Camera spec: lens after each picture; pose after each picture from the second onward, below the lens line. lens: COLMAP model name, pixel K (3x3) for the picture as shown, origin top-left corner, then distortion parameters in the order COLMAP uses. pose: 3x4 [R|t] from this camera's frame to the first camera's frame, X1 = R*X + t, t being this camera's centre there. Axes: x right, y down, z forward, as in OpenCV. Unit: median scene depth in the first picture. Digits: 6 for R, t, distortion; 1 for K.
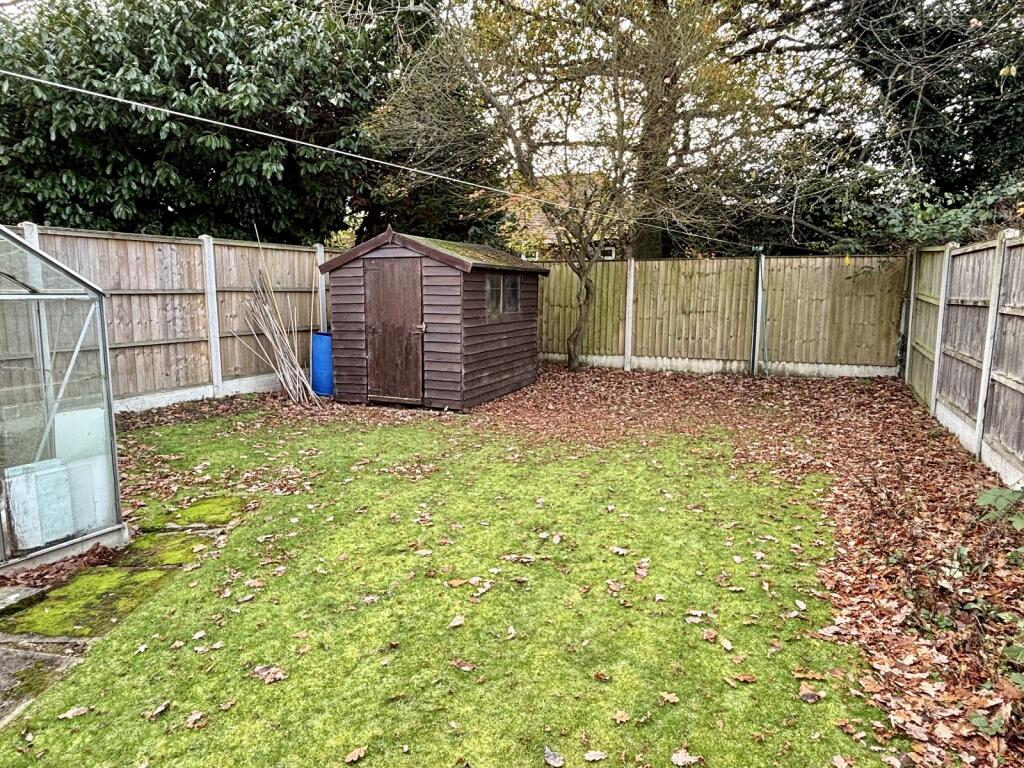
lens RADIAL K [[624.9, 0, 510.3], [0, 624.9, 381.1], [0, 0, 1]] dist [0.001739, 0.000039]
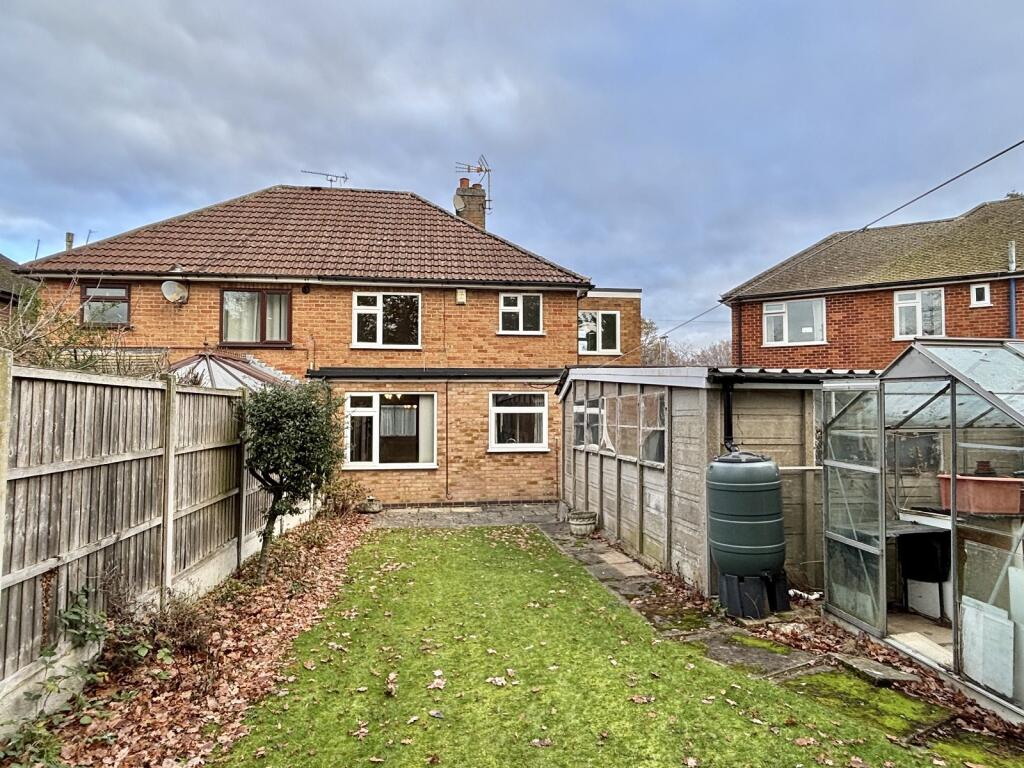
lens RADIAL K [[624.9, 0, 513.0], [0, 624.9, 381.8], [0, 0, 1]] dist [0.001739, 0.000039]
pose [[-0.852165, -0.031415, -0.522330, 0.488248], [-0.081698, 0.993943, 0.073508, -0.257695], [0.516857, 0.105314, -0.849569, 1.472111]]
